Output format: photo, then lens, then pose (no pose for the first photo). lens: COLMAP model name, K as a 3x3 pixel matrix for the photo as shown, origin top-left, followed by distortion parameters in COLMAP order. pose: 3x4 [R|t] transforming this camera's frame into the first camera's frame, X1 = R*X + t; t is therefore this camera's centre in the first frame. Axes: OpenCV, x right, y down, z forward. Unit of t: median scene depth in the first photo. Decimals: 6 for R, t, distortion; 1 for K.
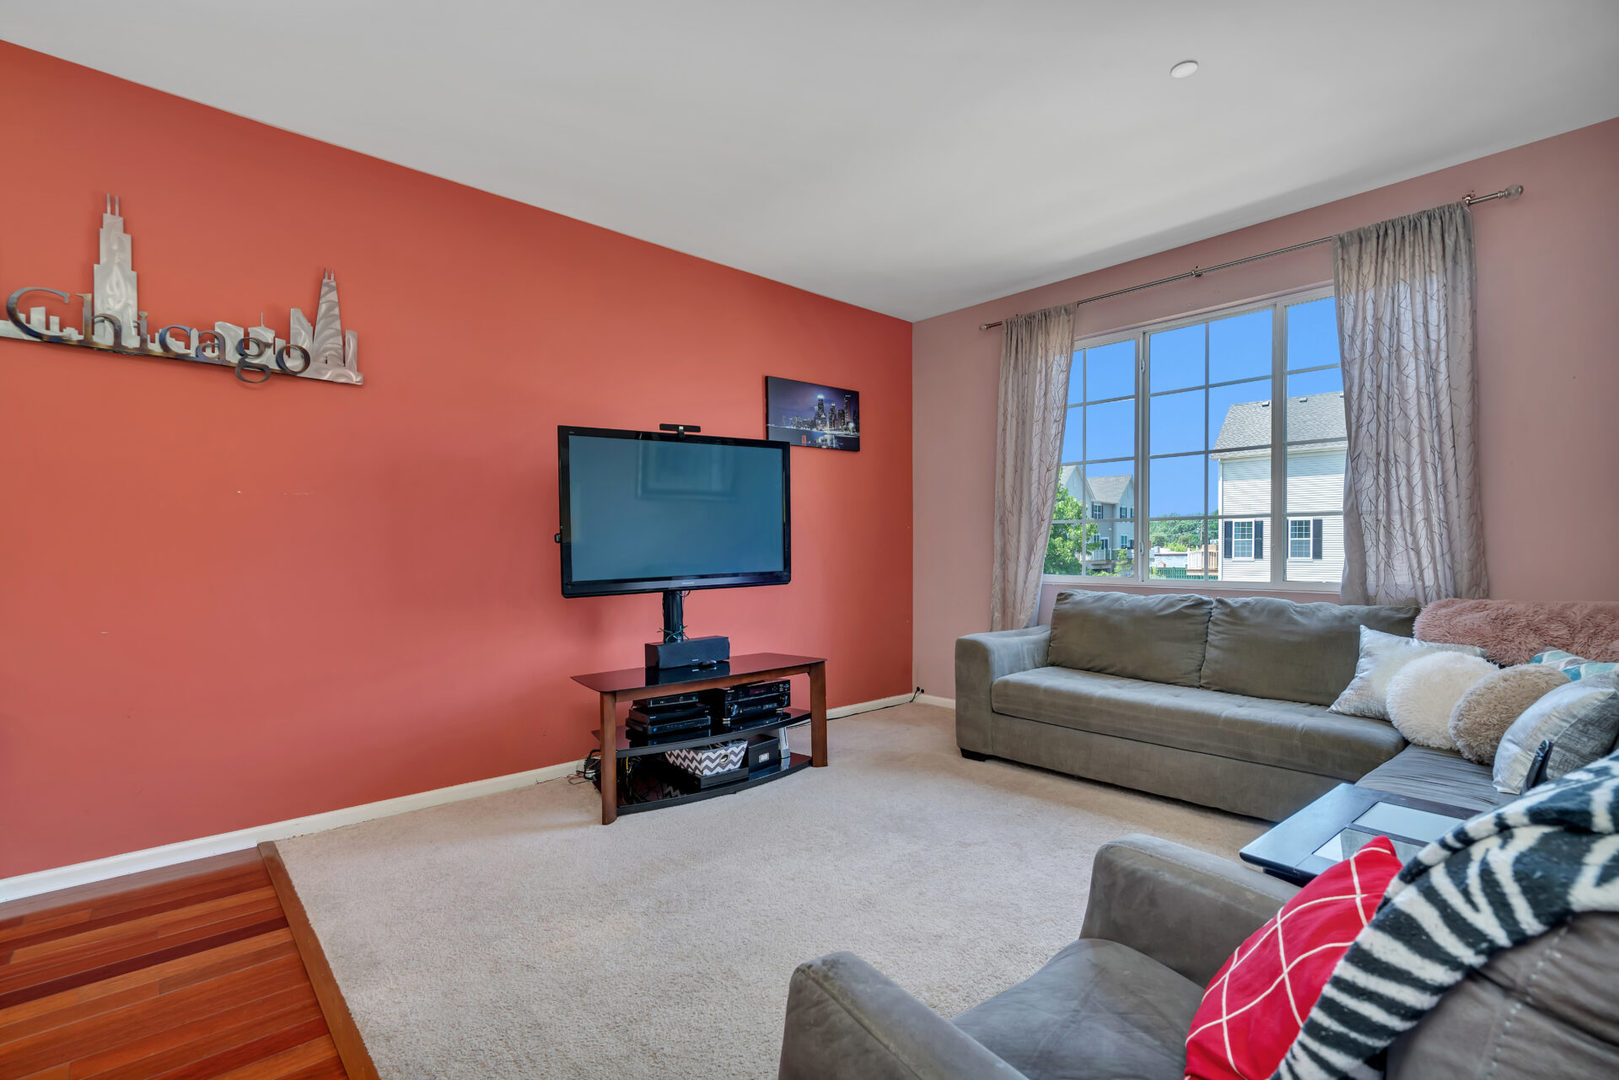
lens RADIAL K [[735.8, 0, 799.9], [0, 735.8, 552.4], [0, 0, 1]] dist [0.002325, -0.000099]
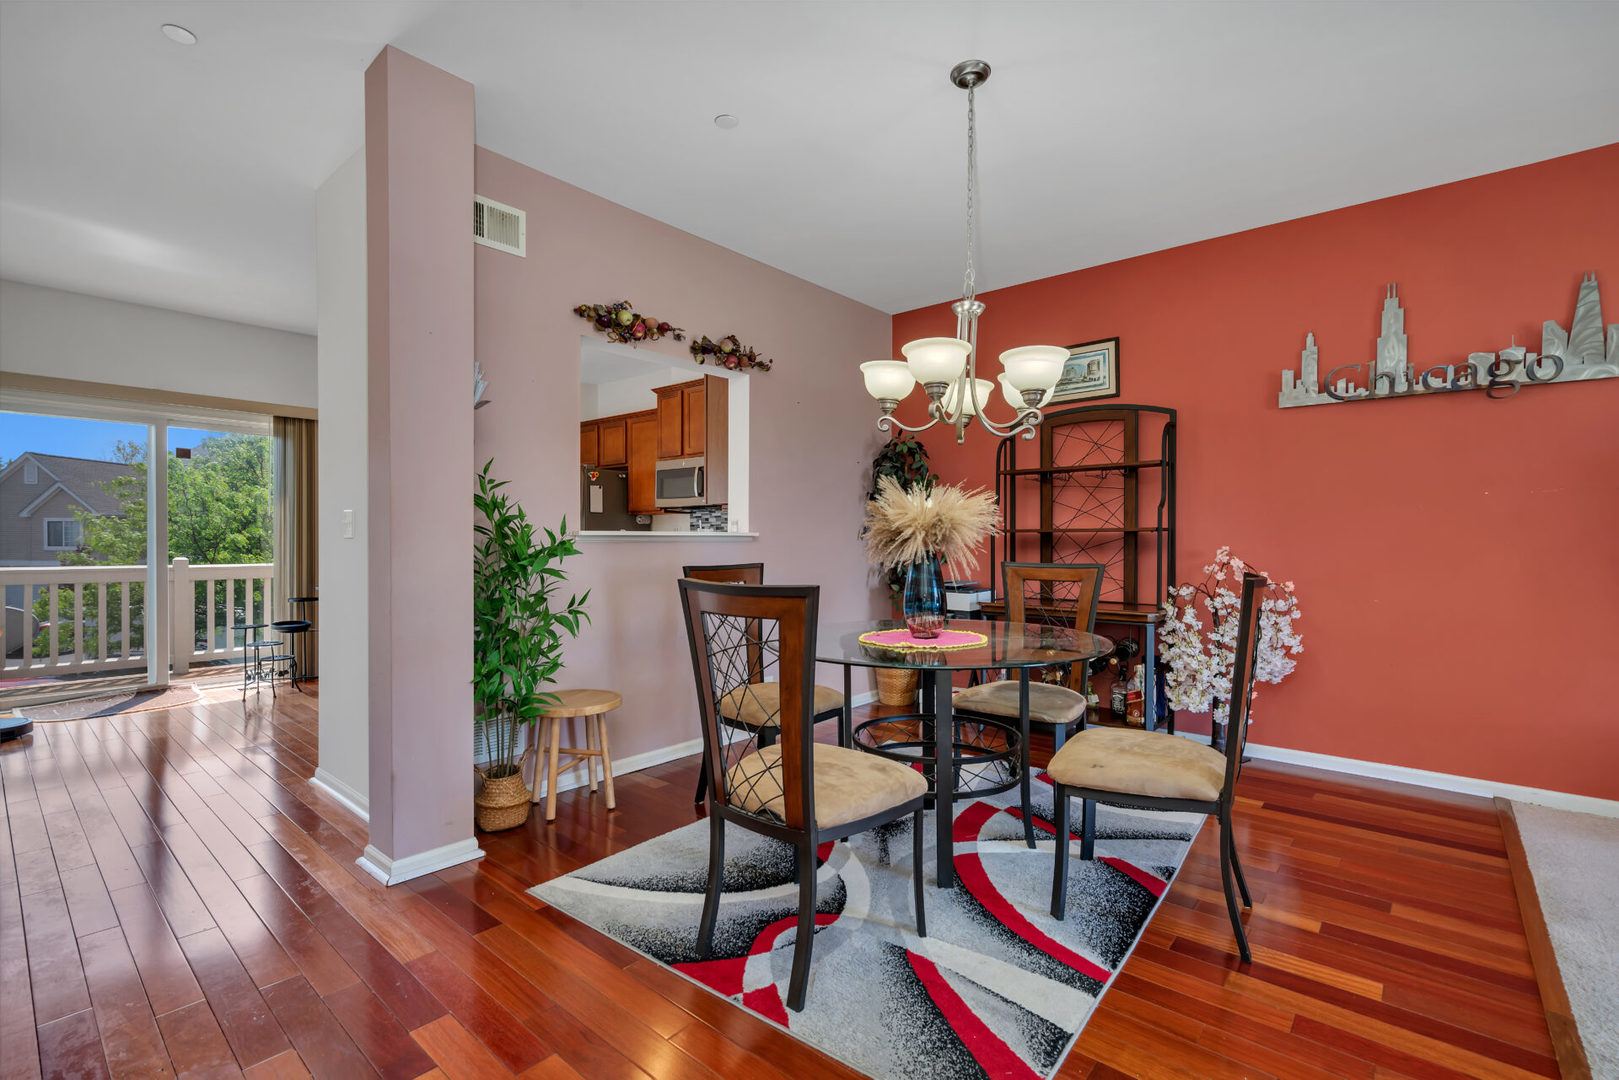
lens RADIAL K [[735.8, 0, 799.2], [0, 735.8, 544.1], [0, 0, 1]] dist [0.002325, -0.000099]
pose [[0.123677, 0.011524, -0.992256, 0.278568], [-0.017541, 0.999802, 0.009425, 0.005714], [0.992168, 0.016240, 0.123854, -0.238333]]
